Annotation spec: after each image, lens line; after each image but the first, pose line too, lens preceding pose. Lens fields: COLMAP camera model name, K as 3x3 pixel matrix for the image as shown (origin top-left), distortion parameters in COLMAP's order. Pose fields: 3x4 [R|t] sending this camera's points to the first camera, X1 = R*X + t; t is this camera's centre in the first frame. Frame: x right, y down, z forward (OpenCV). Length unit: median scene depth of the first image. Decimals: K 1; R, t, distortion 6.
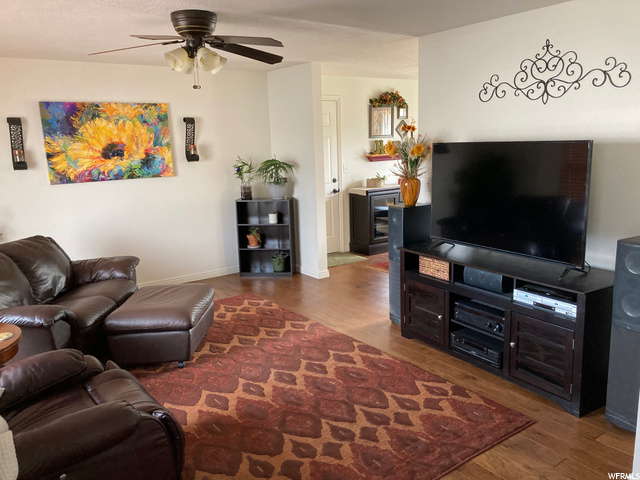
lens RADIAL K [[521.8, 0, 320.9], [0, 521.8, 238.3], [0, 0, 1]] dist [0.014189, -0.005220]
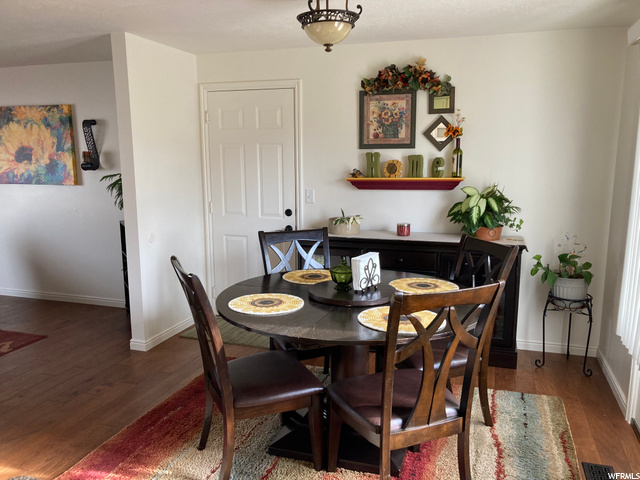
lens RADIAL K [[521.8, 0, 319.2], [0, 521.8, 241.2], [0, 0, 1]] dist [0.014189, -0.005220]
pose [[0.594057, 0.170977, -0.786043, 0.724003], [-0.160879, 0.982662, 0.092159, -0.182900], [0.788172, 0.071710, 0.611263, 0.823990]]
